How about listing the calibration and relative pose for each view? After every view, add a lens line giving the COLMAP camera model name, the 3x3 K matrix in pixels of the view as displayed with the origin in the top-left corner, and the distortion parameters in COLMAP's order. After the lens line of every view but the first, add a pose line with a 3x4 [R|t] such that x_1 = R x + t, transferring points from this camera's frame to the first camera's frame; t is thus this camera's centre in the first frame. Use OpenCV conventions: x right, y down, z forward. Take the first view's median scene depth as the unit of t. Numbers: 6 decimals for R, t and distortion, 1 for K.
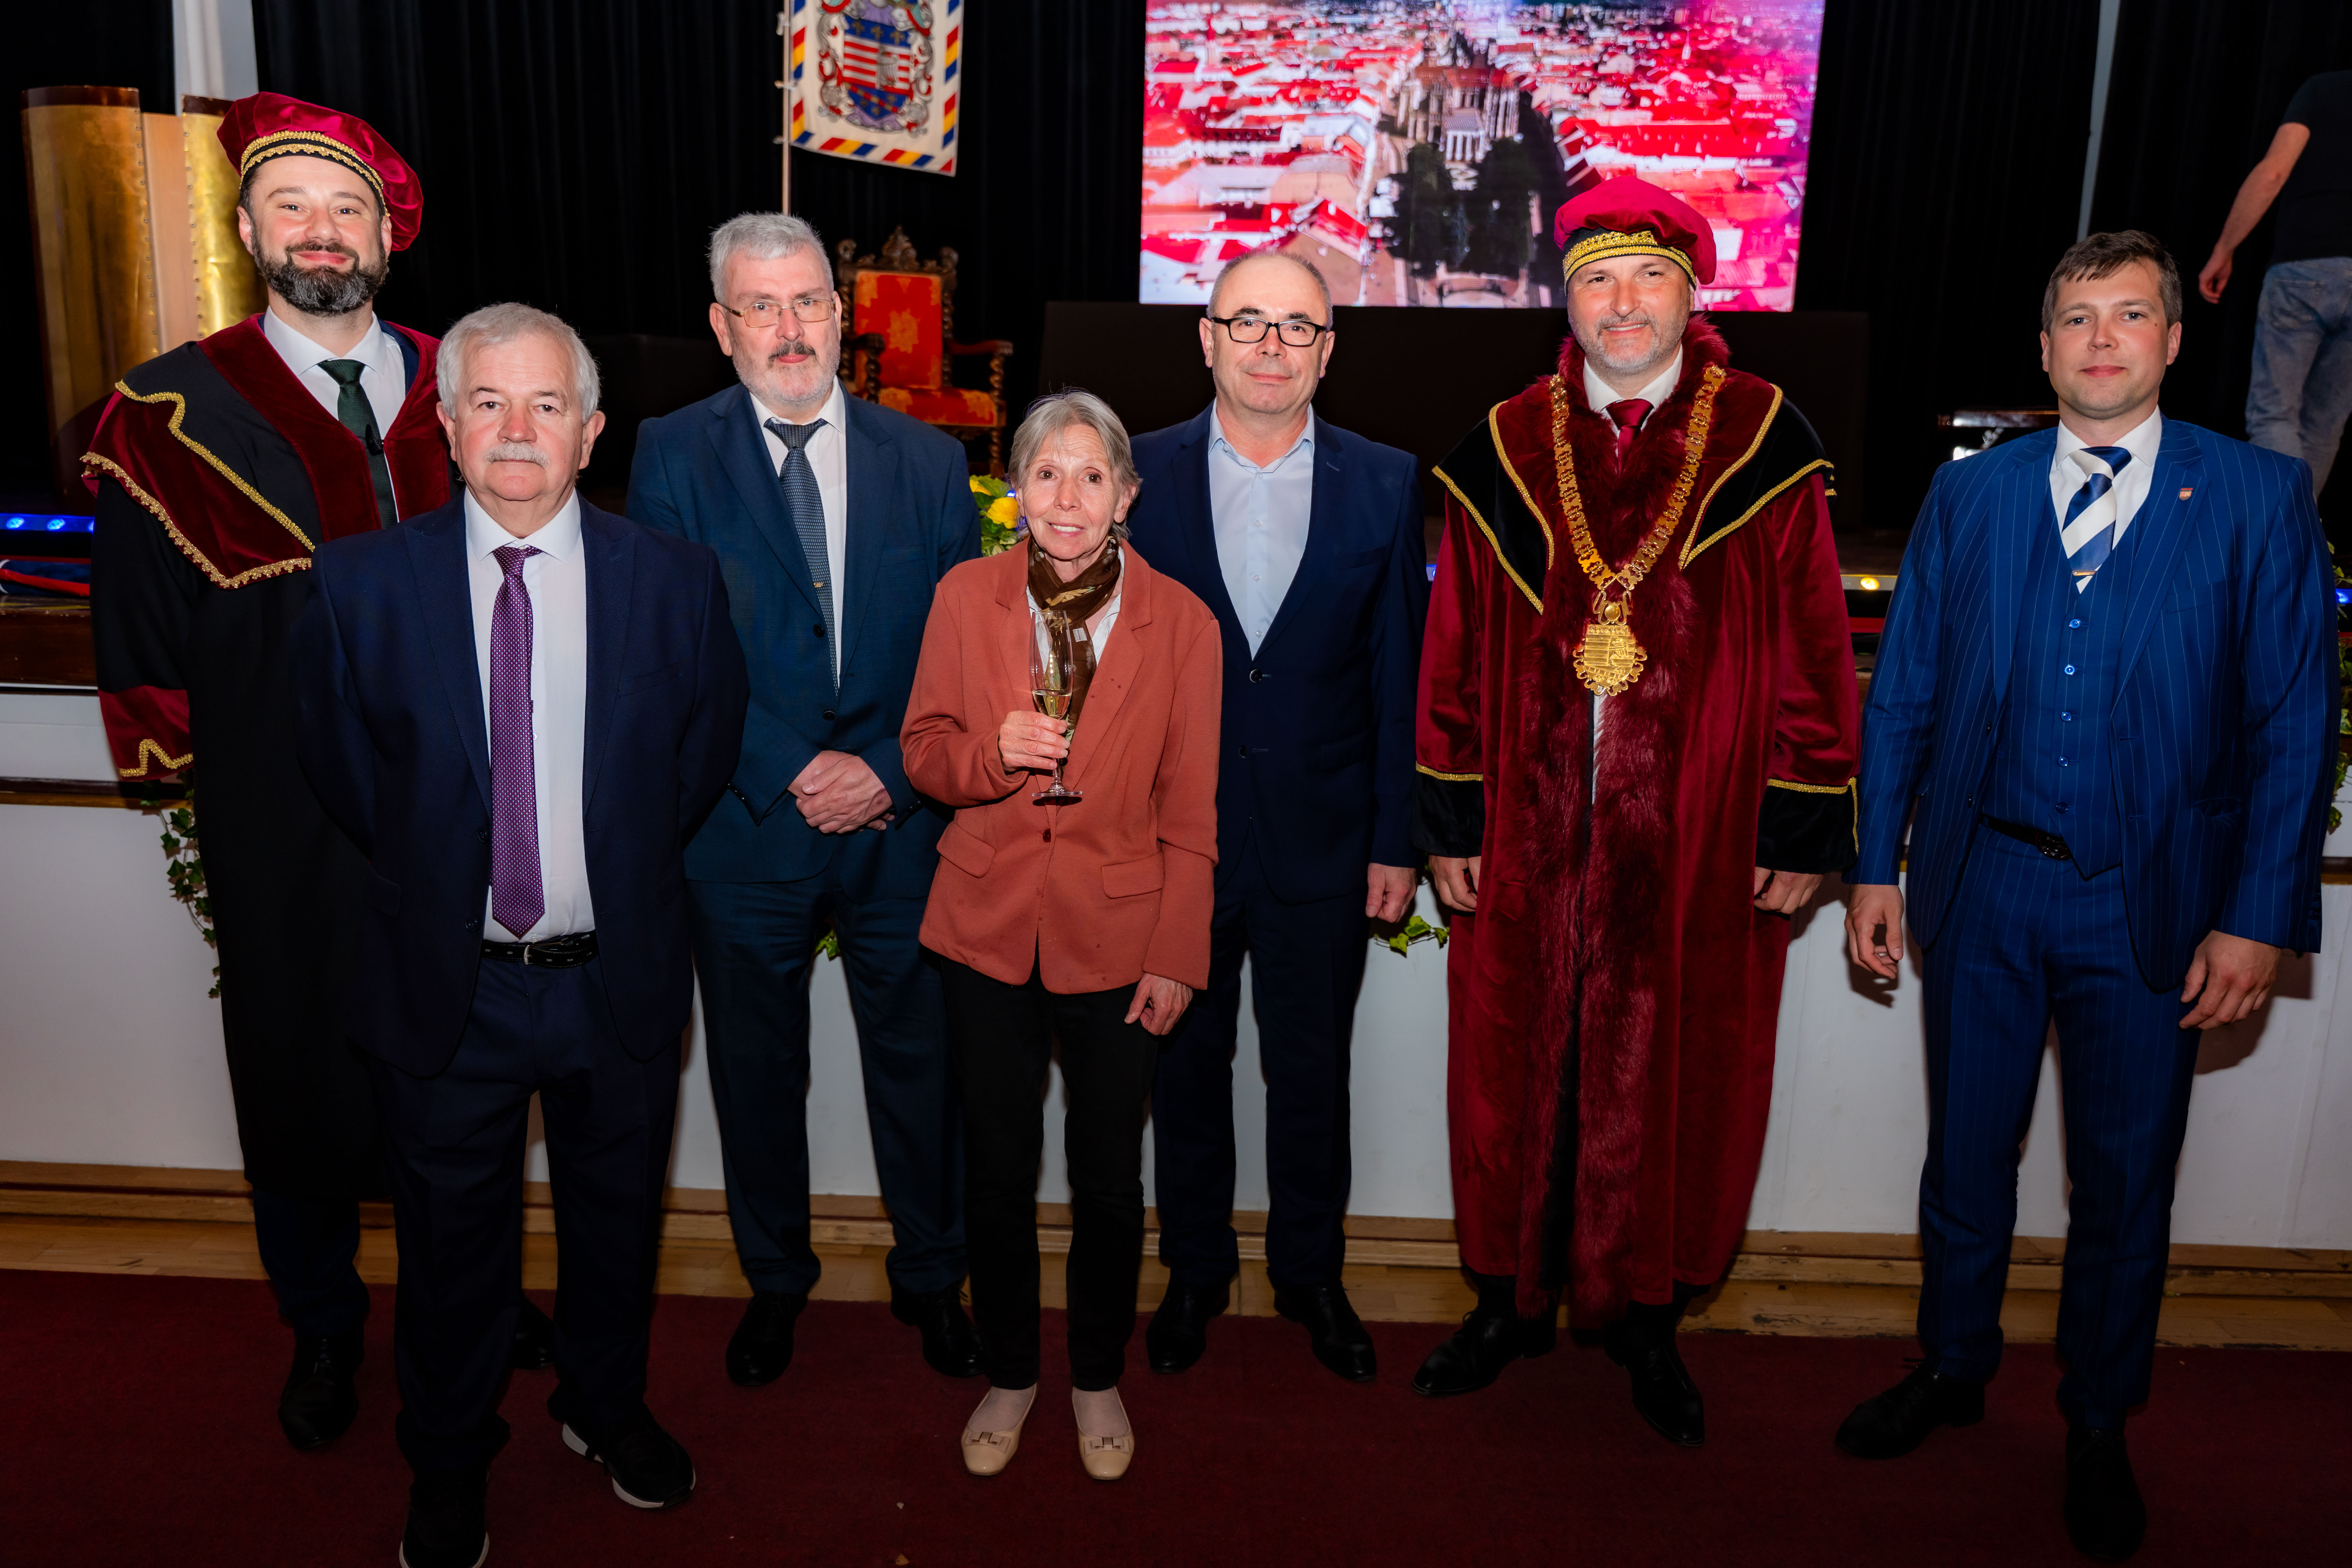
lens RADIAL K [[1717.3, 0, 1202.0], [0, 1717.3, 825.0], [0, 0, 1]] dist [0.009927, 0.010158]
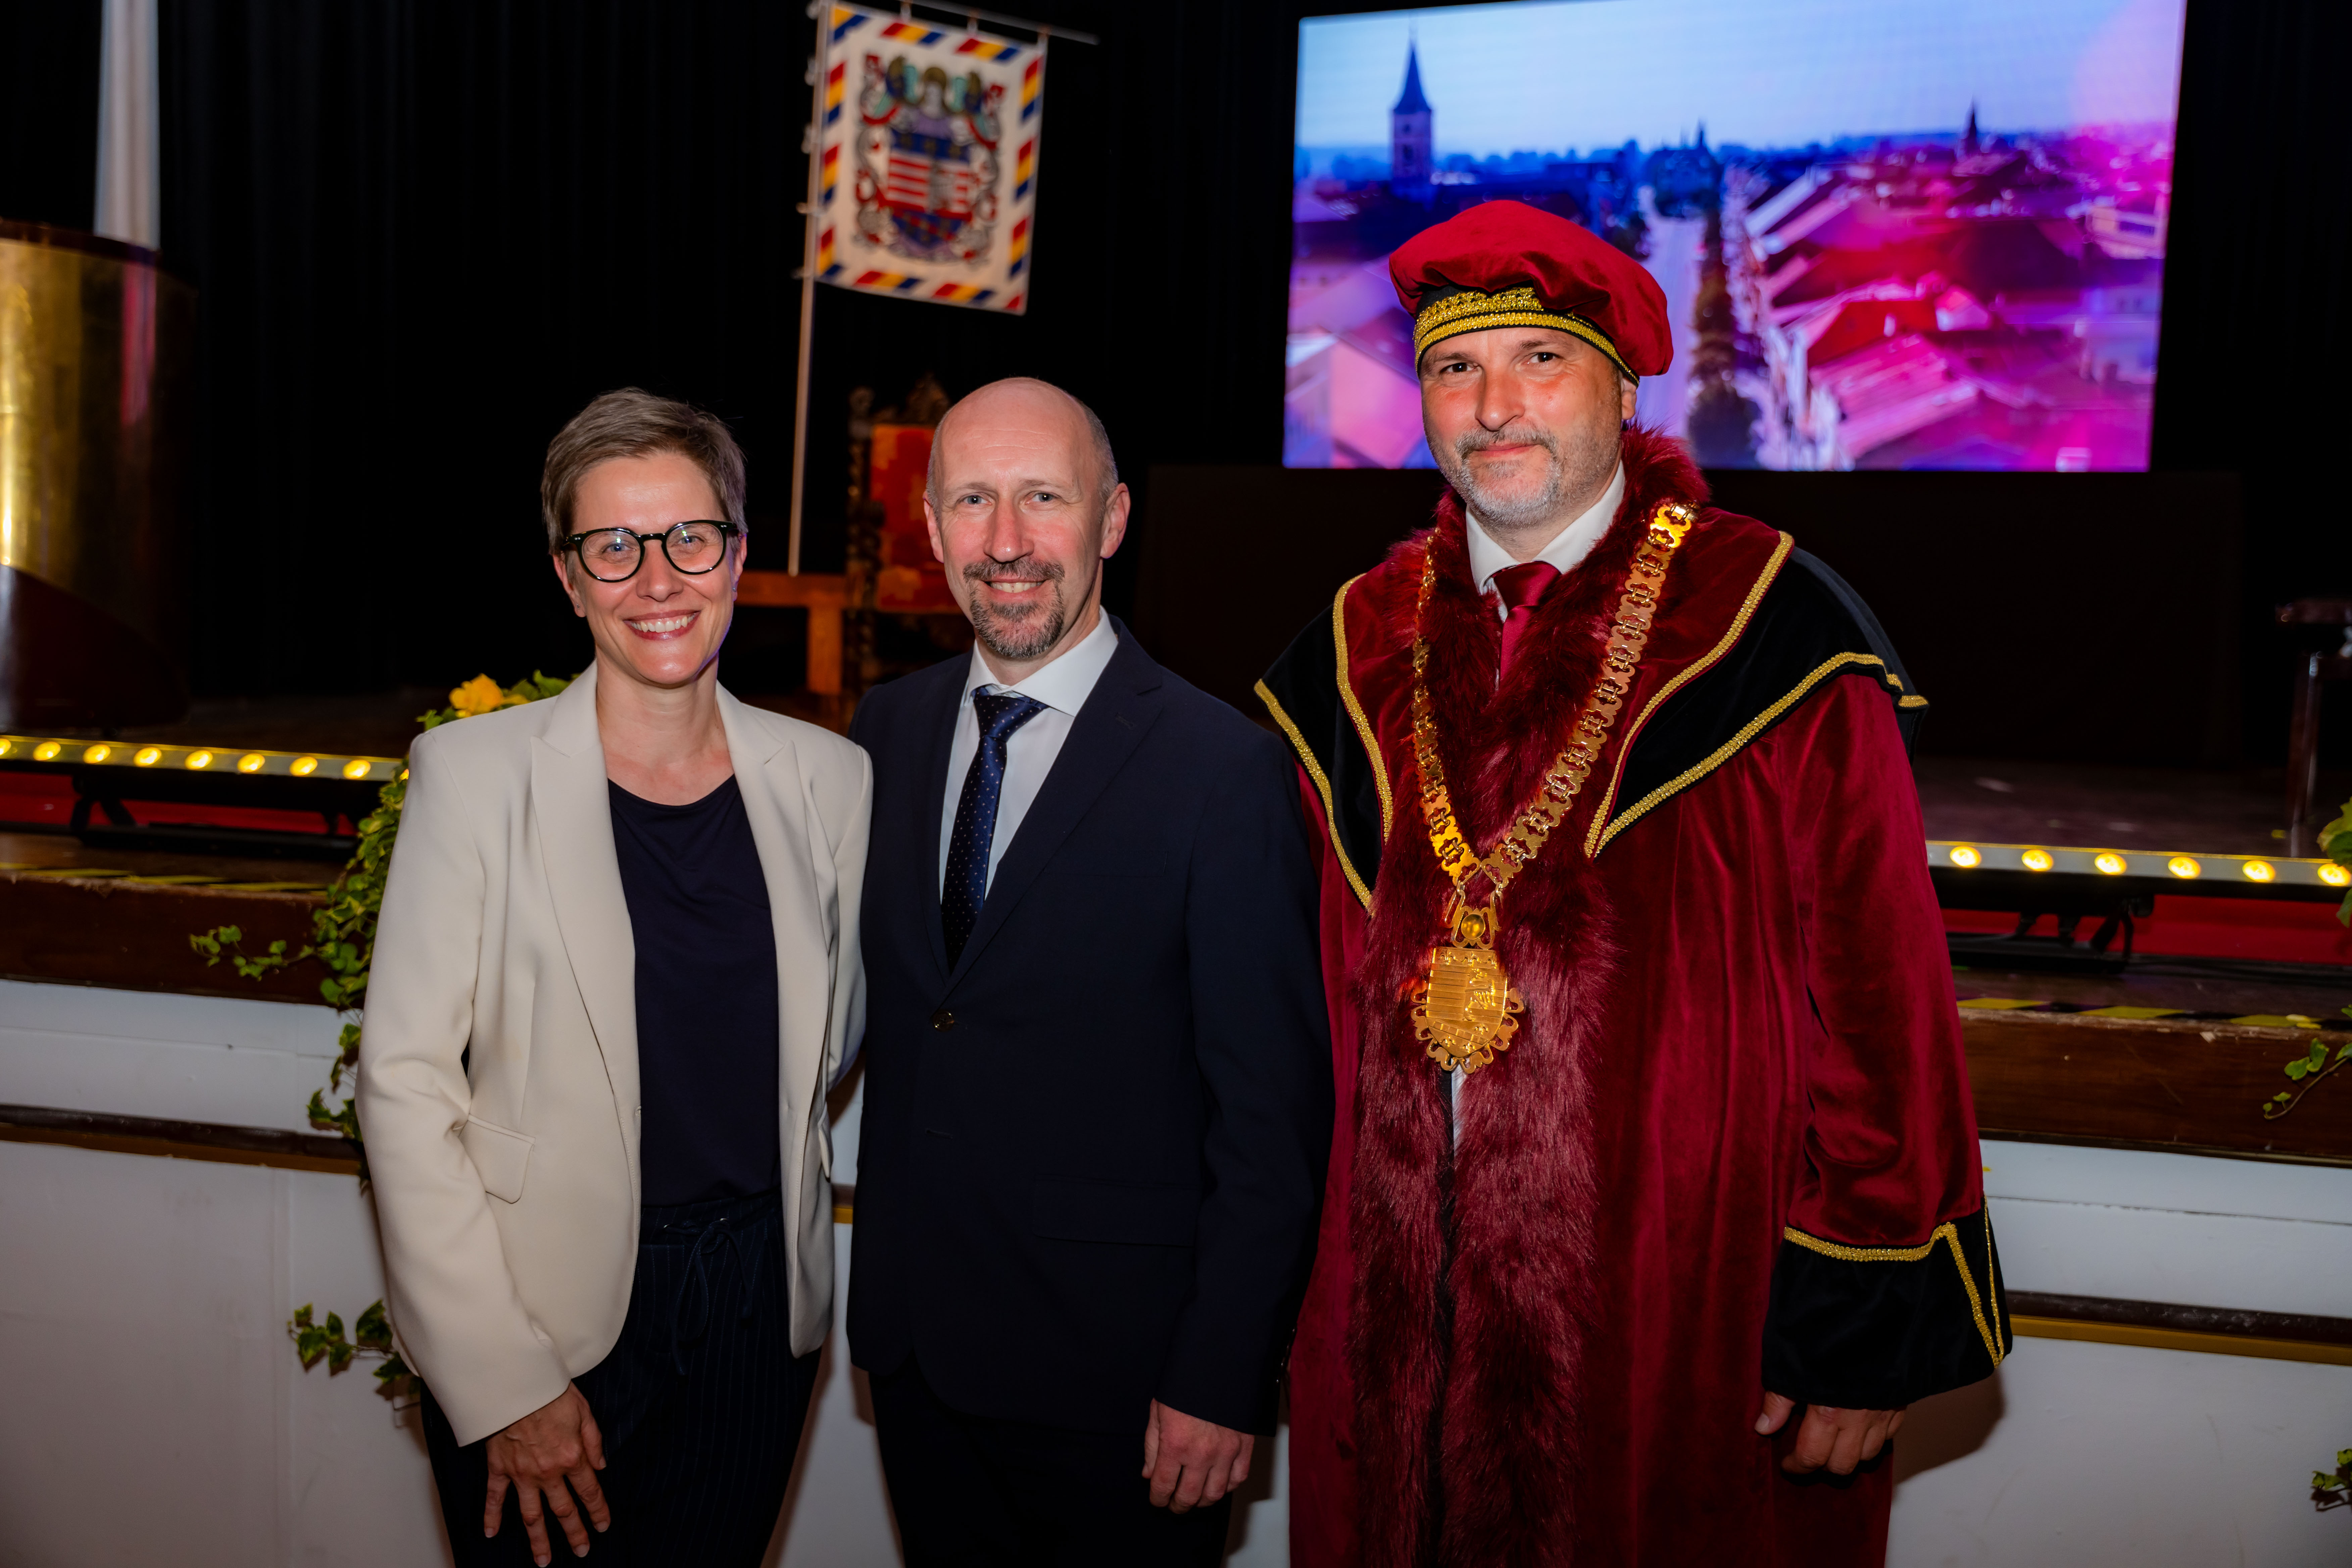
lens RADIAL K [[2058.3, 0, 1183.4], [0, 2058.3, 763.5], [0, 0, 1]] dist [0.014628, -0.010702]
pose [[0.984081, 0.022055, -0.176344, 0.109828], [-0.050109, 0.986445, -0.156257, -0.025937], [0.170508, 0.162606, 0.971847, 0.121321]]
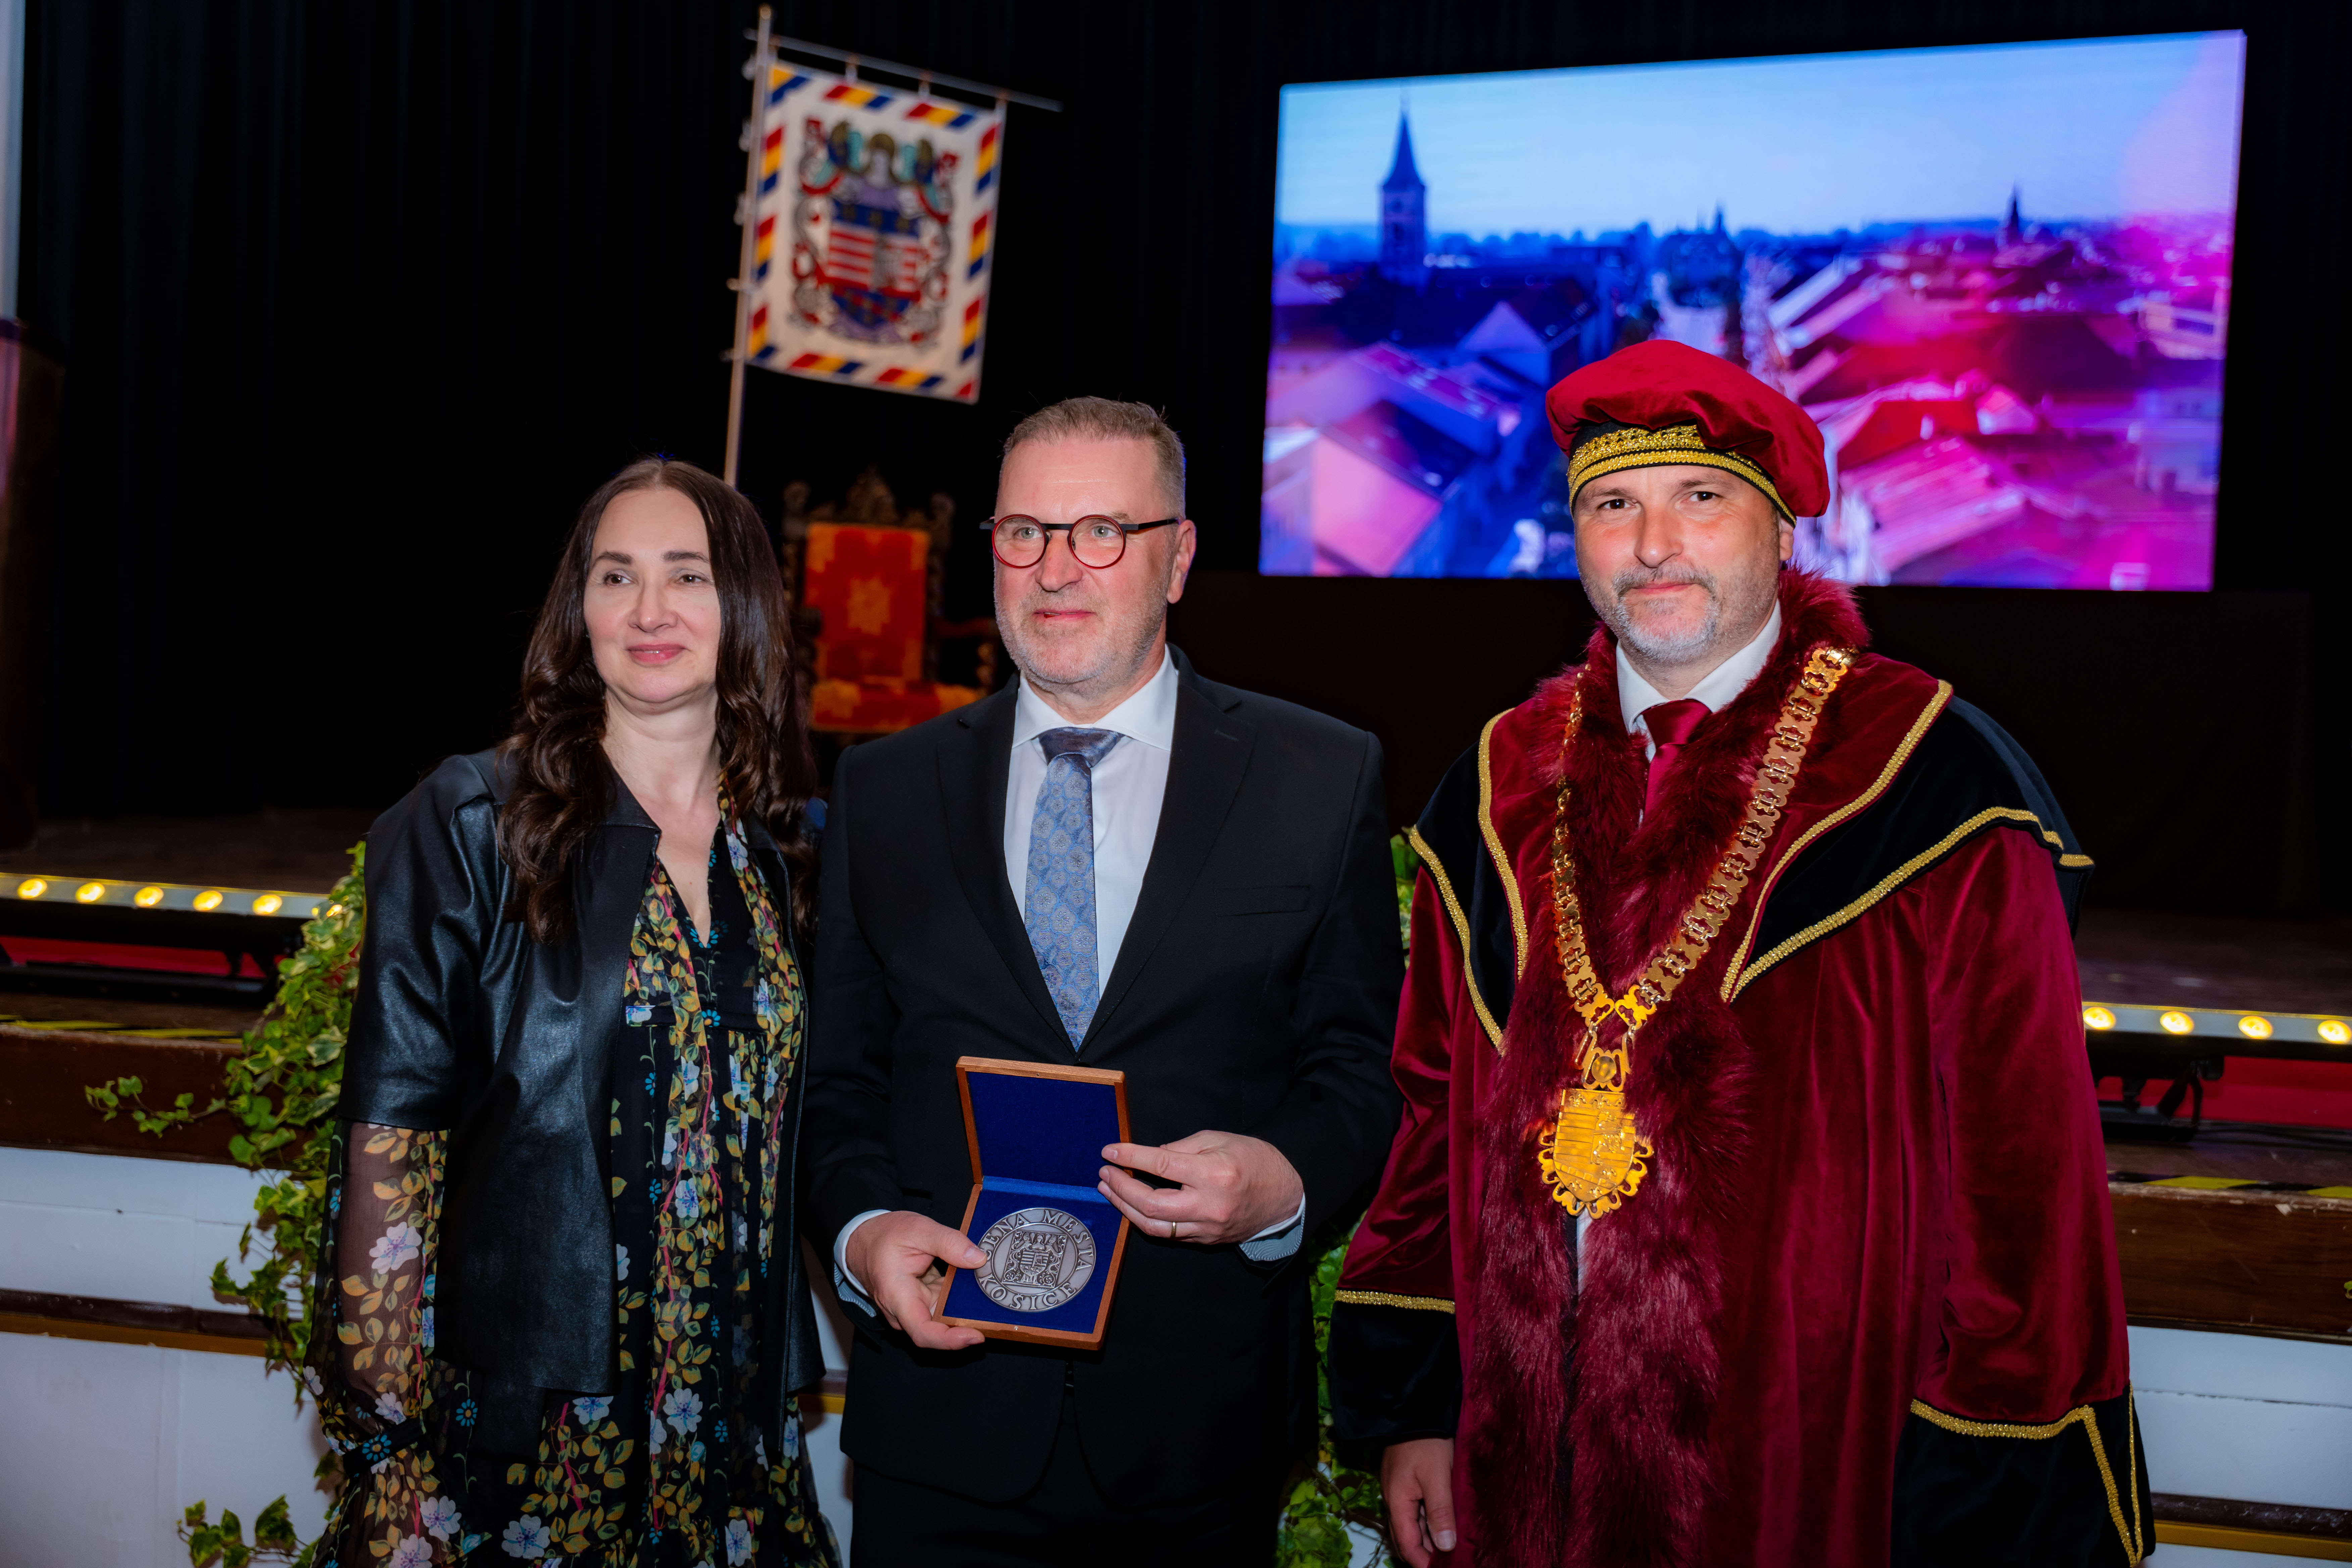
lens RADIAL K [[2316.4, 0, 1176.0], [0, 2316.4, 784.0], [0, 0, 1]] dist [0.002372, 0.027215]
pose [[0.987472, 0.021678, -0.156296, 0.101699], [-0.054215, 0.976828, -0.207045, -0.024049], [0.148186, 0.212925, 0.965766, 0.110370]]
